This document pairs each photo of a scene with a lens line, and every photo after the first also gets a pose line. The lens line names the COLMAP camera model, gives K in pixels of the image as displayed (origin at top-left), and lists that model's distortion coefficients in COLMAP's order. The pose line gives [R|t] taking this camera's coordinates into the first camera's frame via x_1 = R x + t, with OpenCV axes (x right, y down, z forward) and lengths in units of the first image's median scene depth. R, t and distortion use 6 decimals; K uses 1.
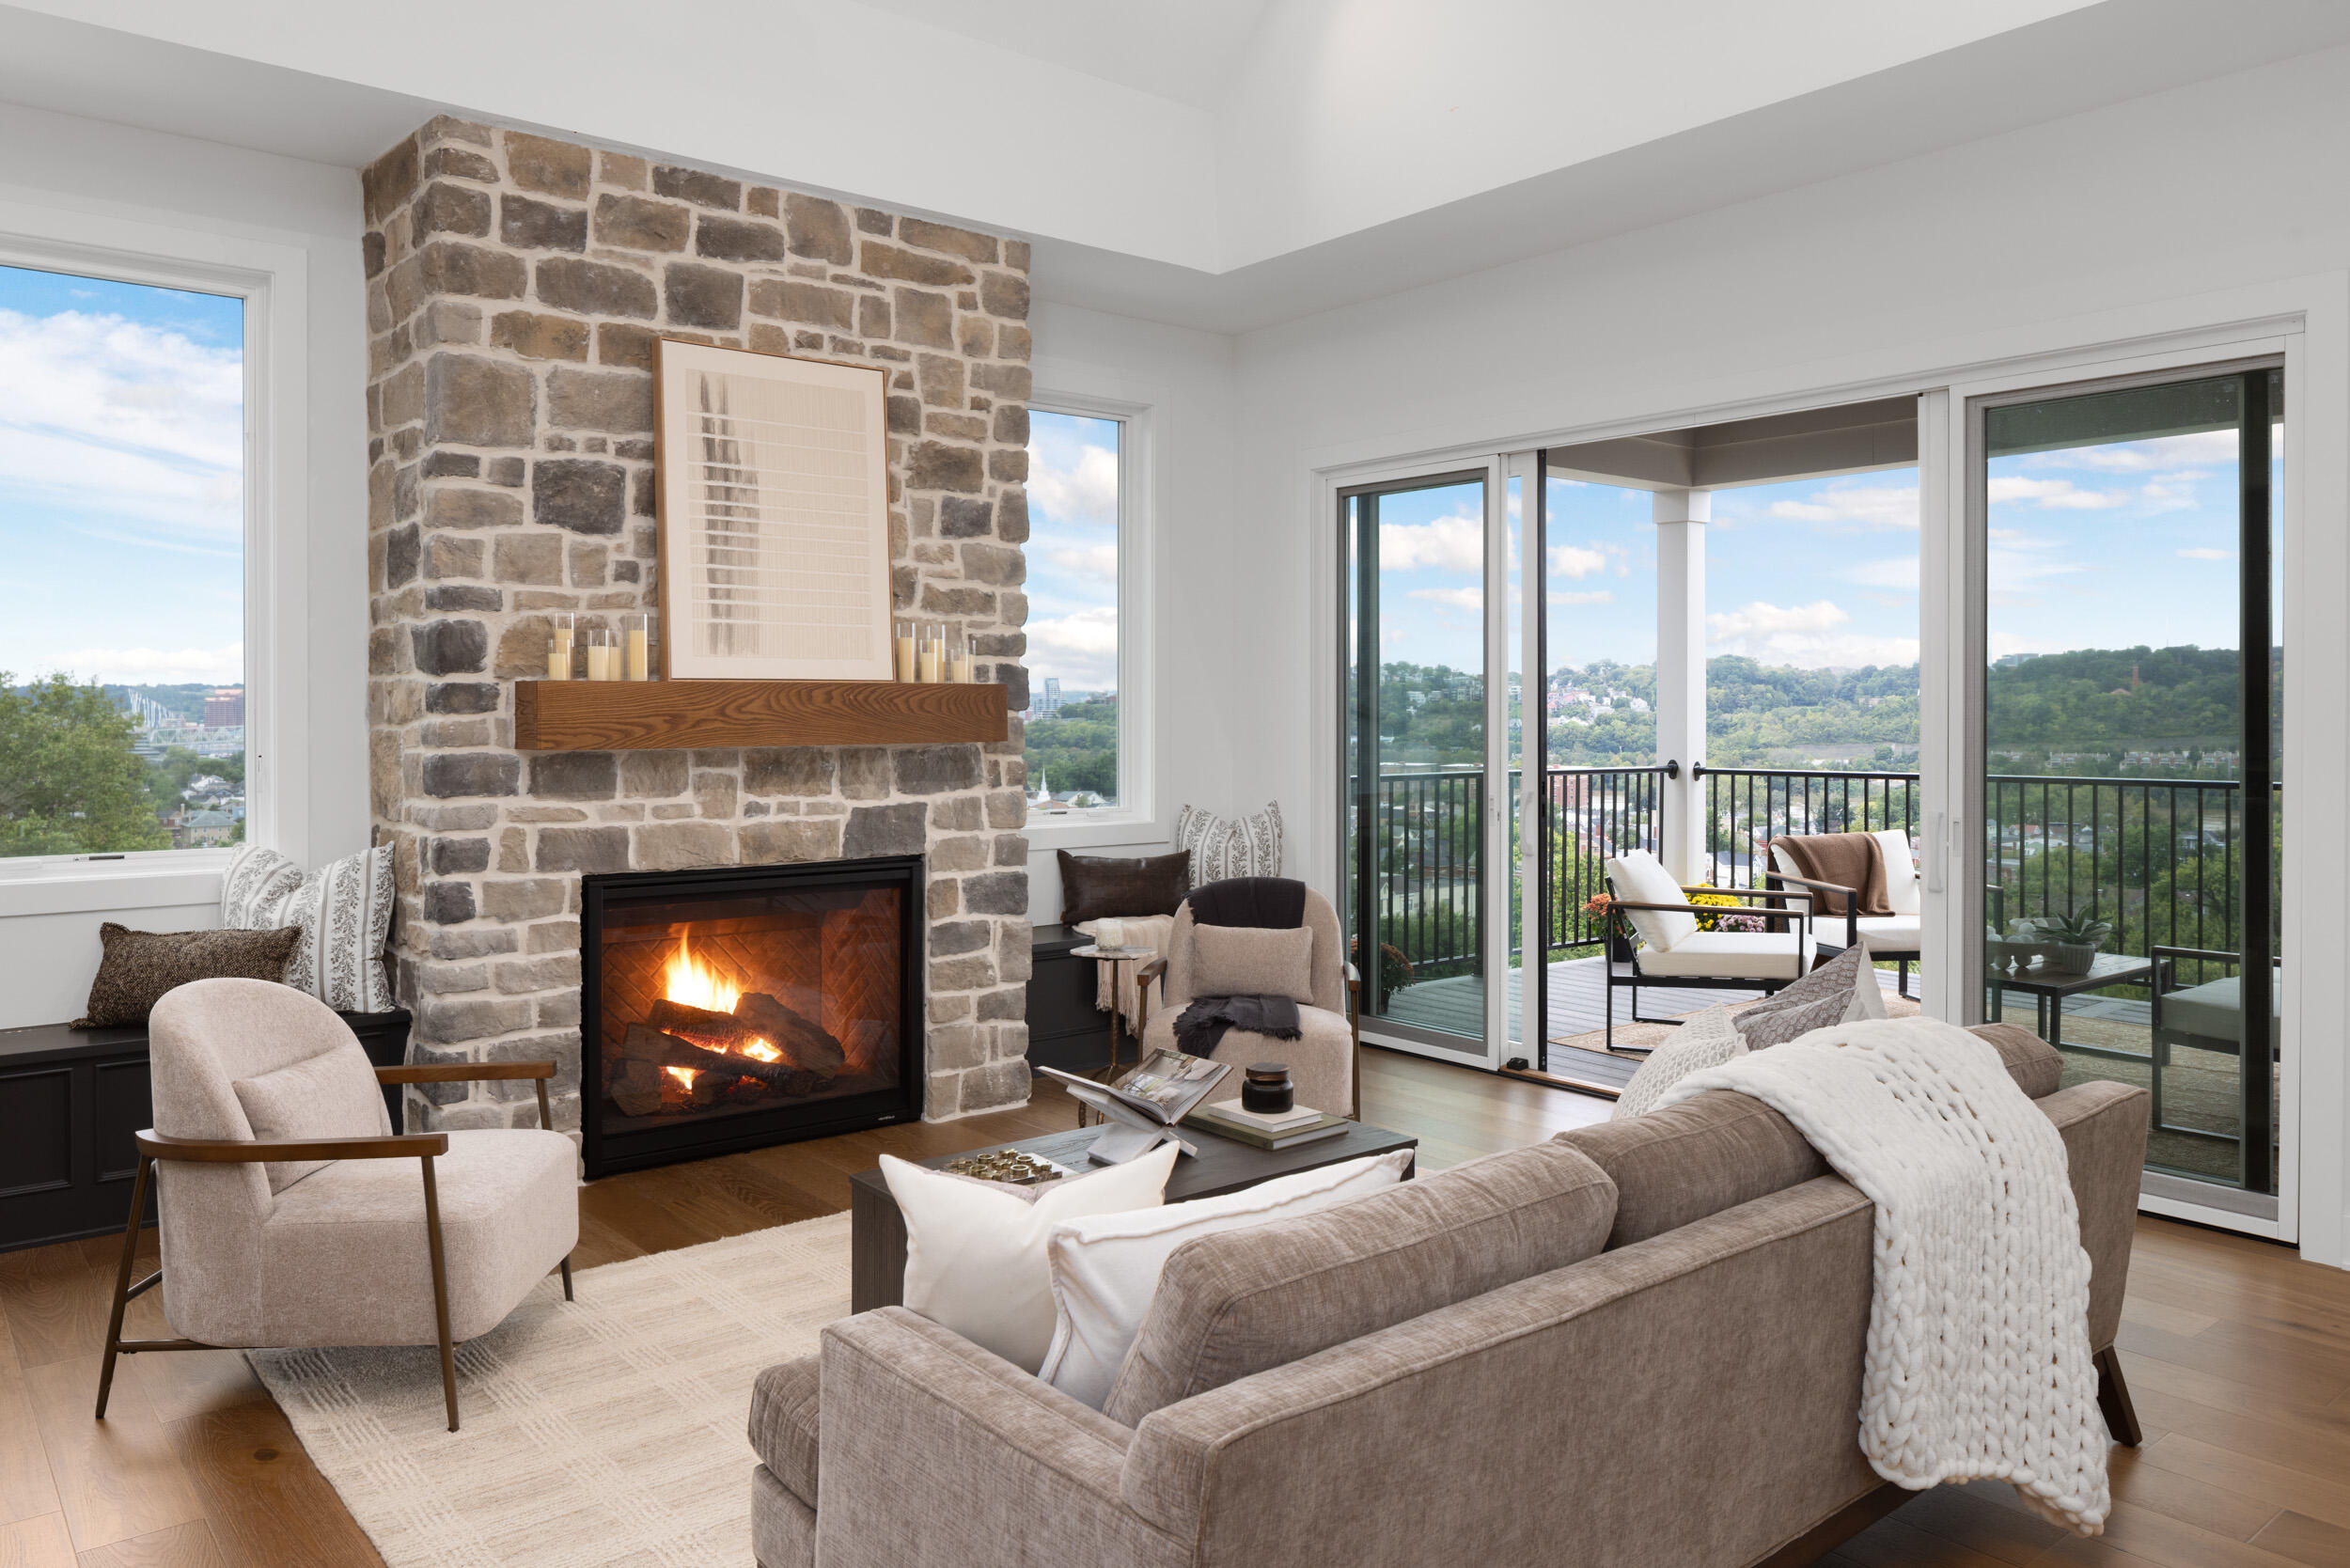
lens RADIAL K [[1633.1, 0, 1114.8], [0, 1633.1, 720.0], [0, 0, 1]] dist [-0.003929, -0.001410]
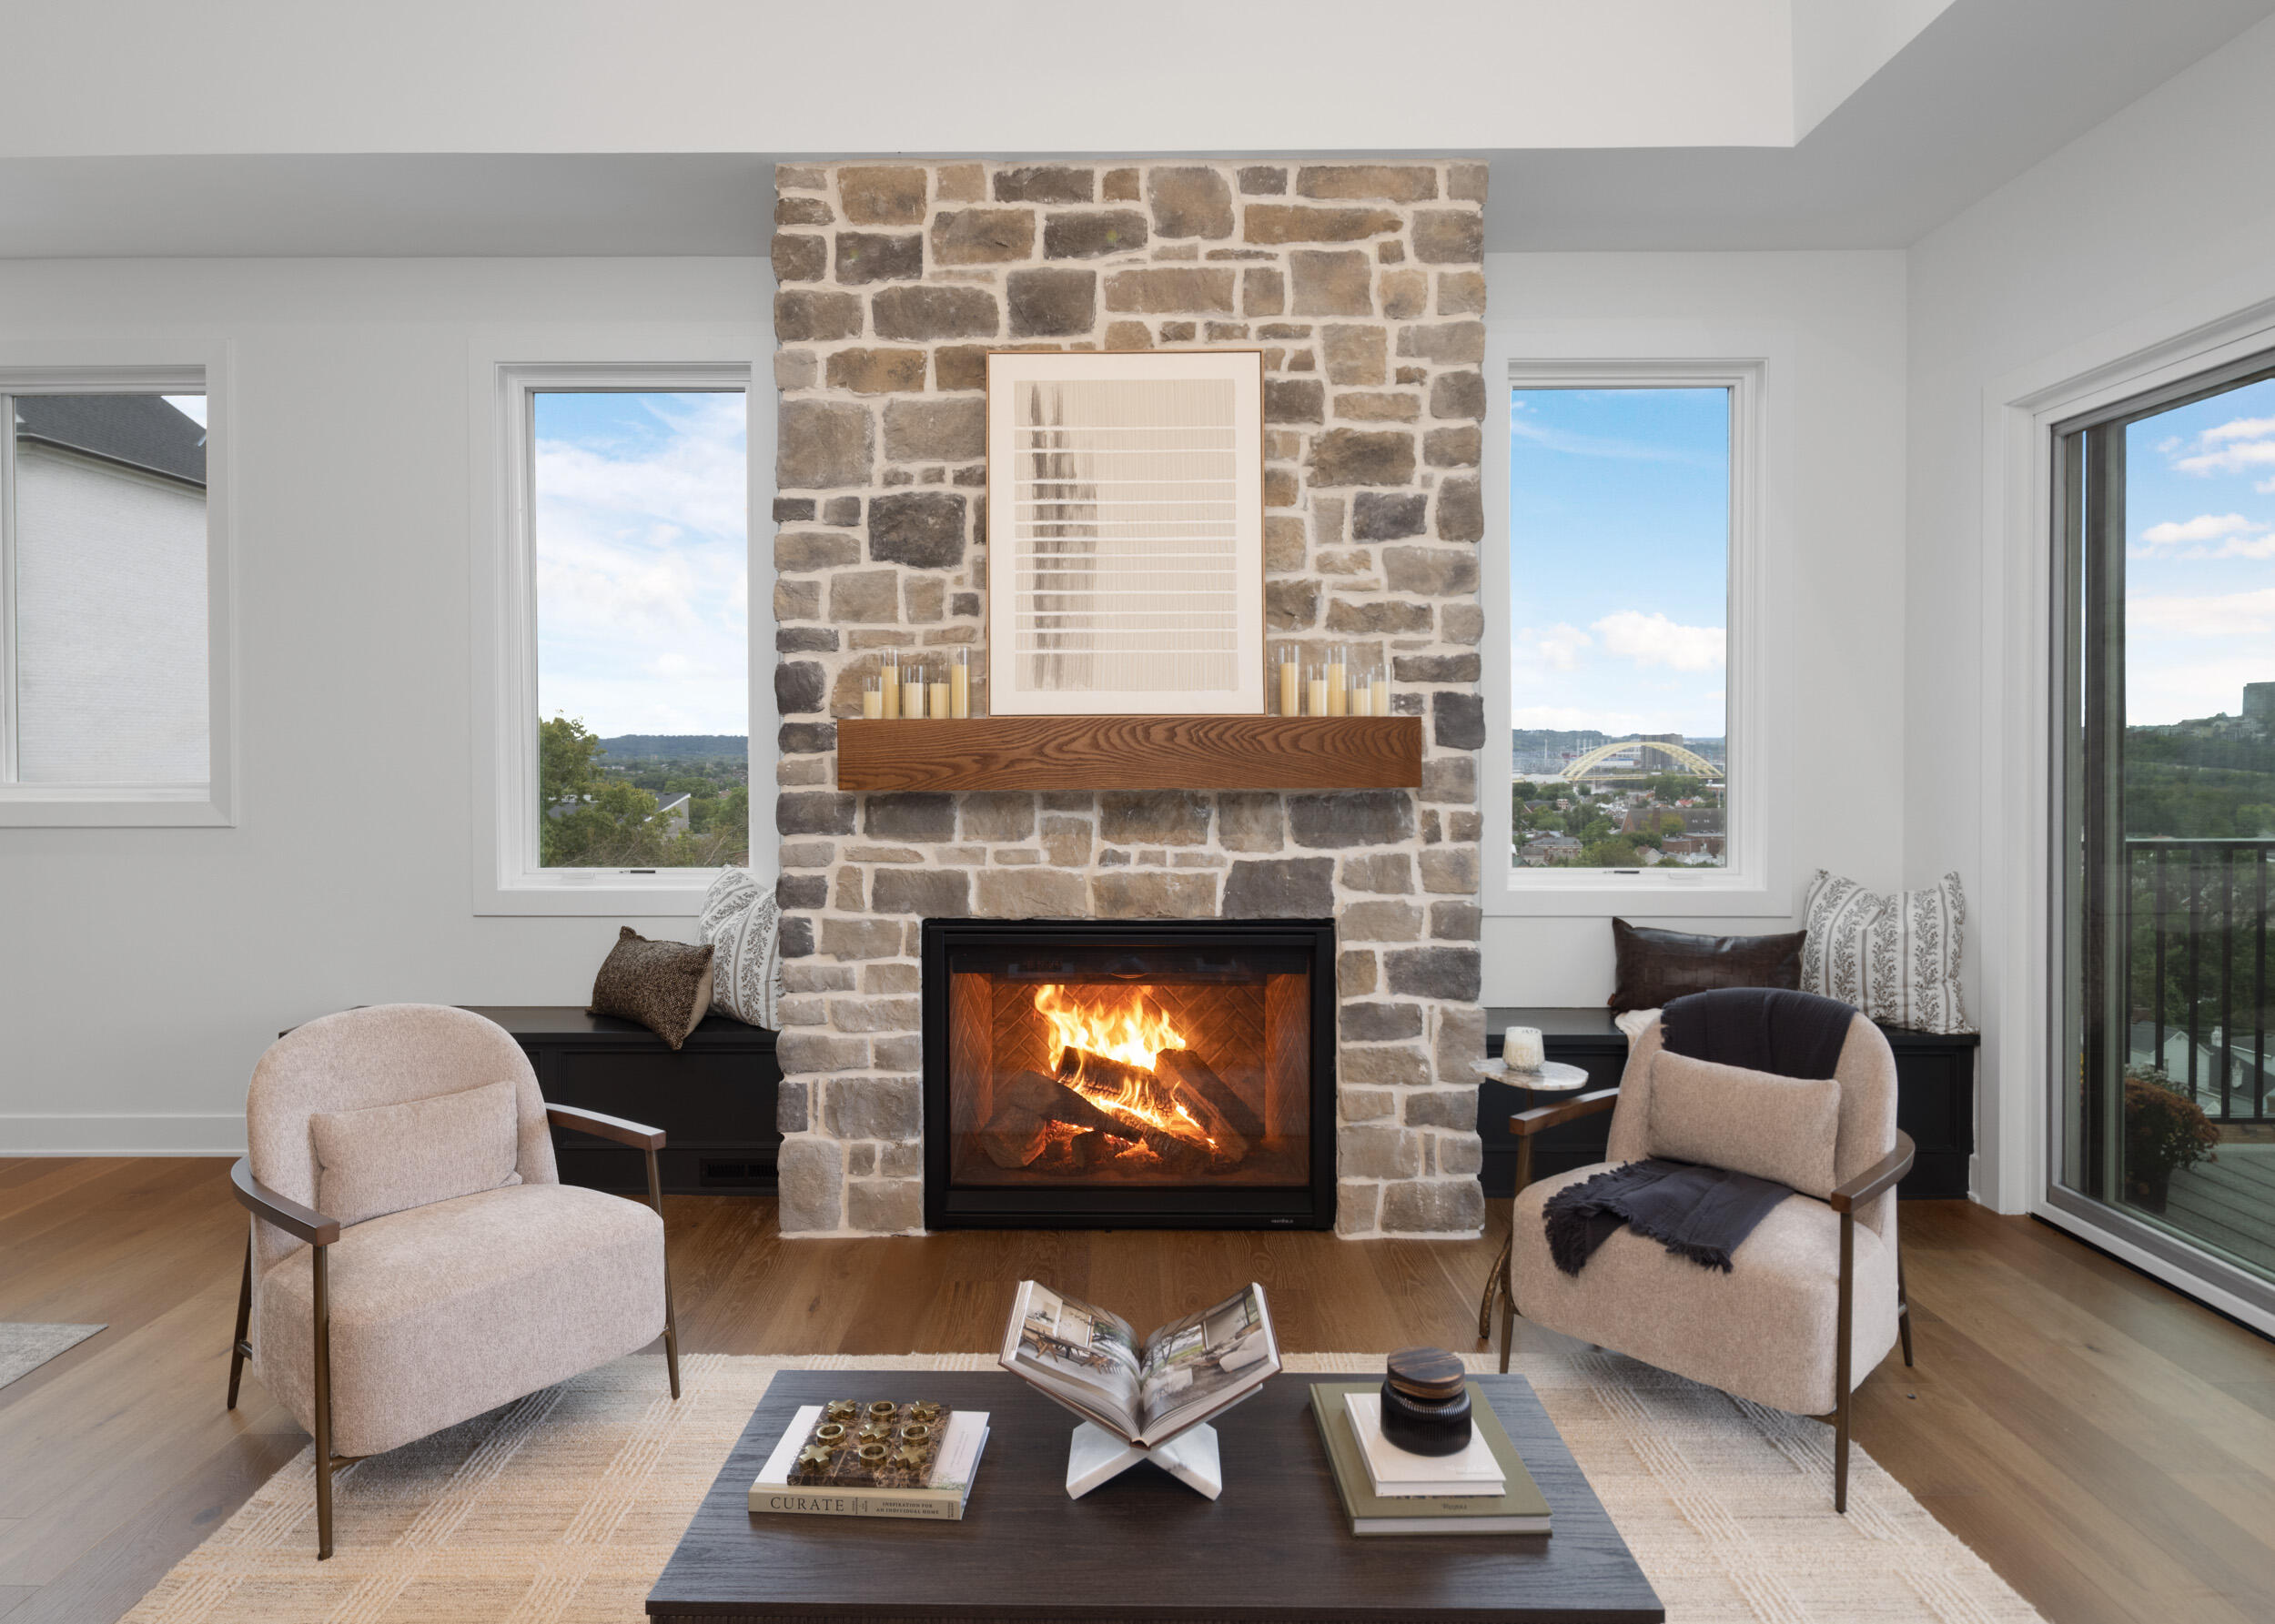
lens RADIAL K [[1271.6, 0, 1115.5], [0, 1271.6, 764.3], [0, 0, 1]] dist [0.005595, -0.000233]
pose [[0.778812, 0.007324, -0.627215, 0.232139], [-0.002417, 0.999959, 0.008675, -0.003761], [0.627253, -0.005240, 0.778798, 0.462212]]
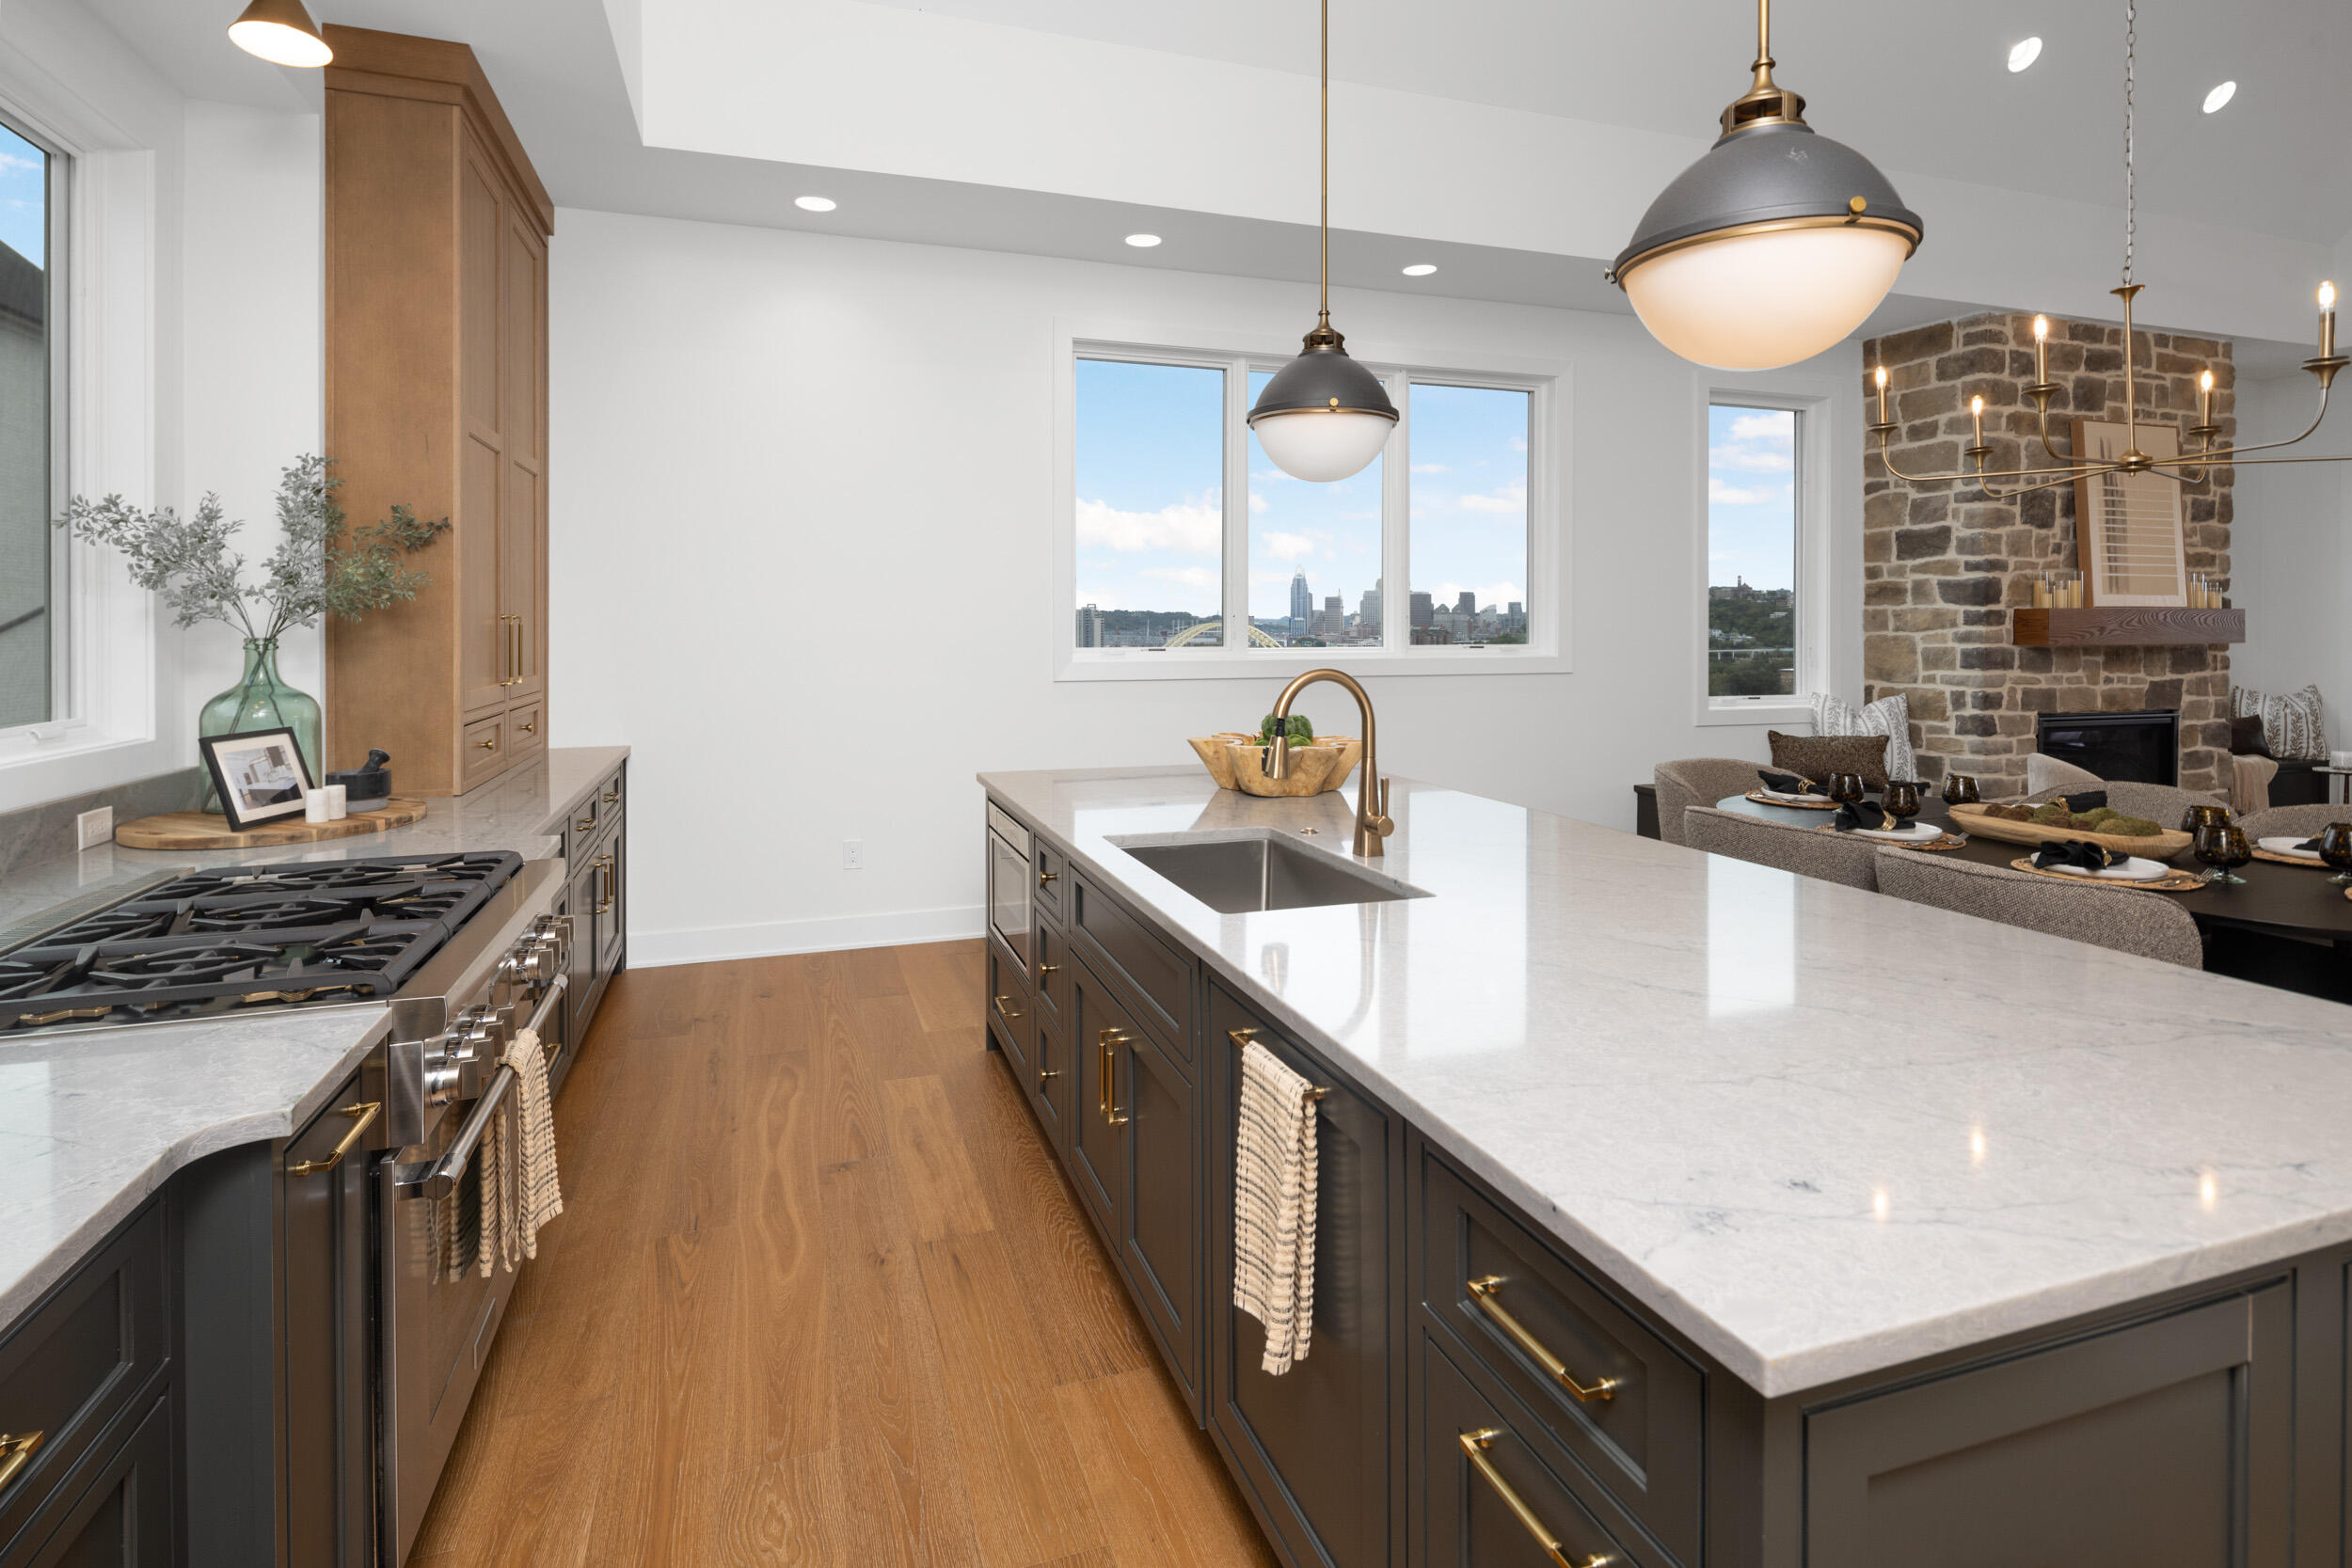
lens RADIAL K [[1137.7, 0, 1134.8], [0, 1137.7, 630.6], [0, 0, 1]] dist [-0.003549, -0.001066]
pose [[0.935293, 0.002535, -0.353866, -0.795139], [-0.003307, 0.999993, -0.001576, 0.006485], [0.353859, 0.002644, 0.935295, -0.539244]]
